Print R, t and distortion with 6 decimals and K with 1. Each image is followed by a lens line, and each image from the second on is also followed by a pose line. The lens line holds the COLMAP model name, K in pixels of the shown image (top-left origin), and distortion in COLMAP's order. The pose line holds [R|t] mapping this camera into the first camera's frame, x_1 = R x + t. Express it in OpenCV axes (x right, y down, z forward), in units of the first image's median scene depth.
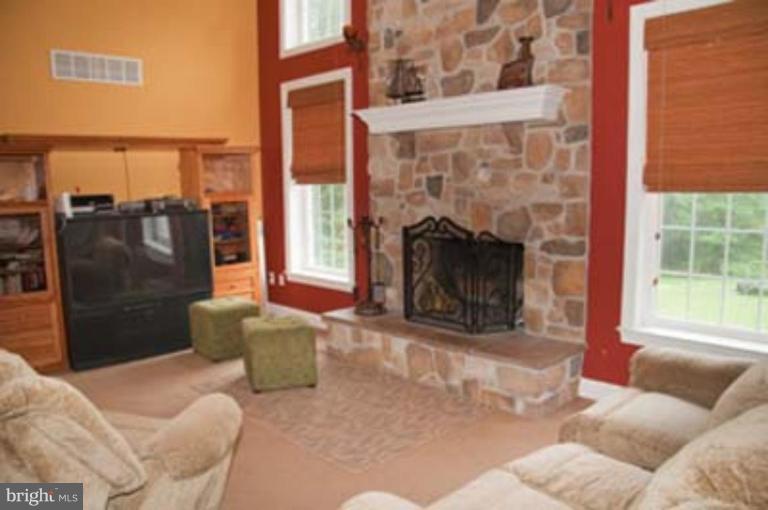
lens RADIAL K [[585.4, 0, 374.5], [0, 585.4, 265.6], [0, 0, 1]] dist [-0.178105, 0.126706]
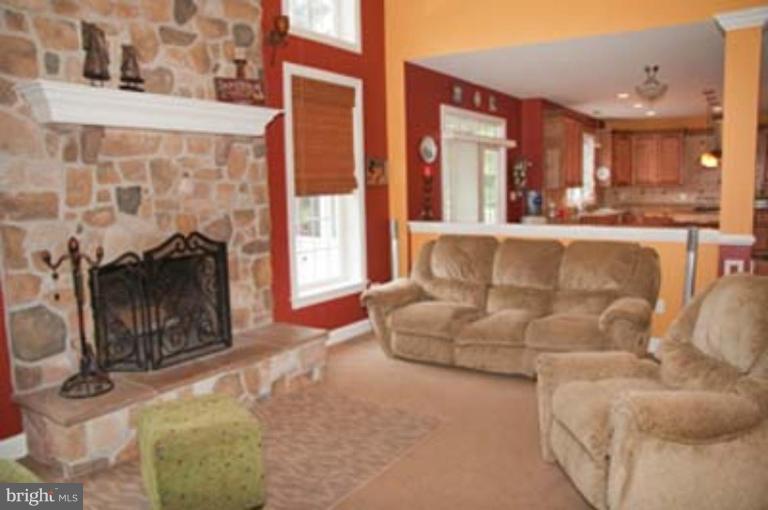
lens RADIAL K [[585.4, 0, 374.5], [0, 585.4, 265.6], [0, 0, 1]] dist [-0.178105, 0.126706]
pose [[-0.202556, -0.111833, 0.972864, -0.800333], [0.157460, 0.976812, 0.145071, -0.117178], [-0.966529, 0.182572, -0.180250, 0.903494]]
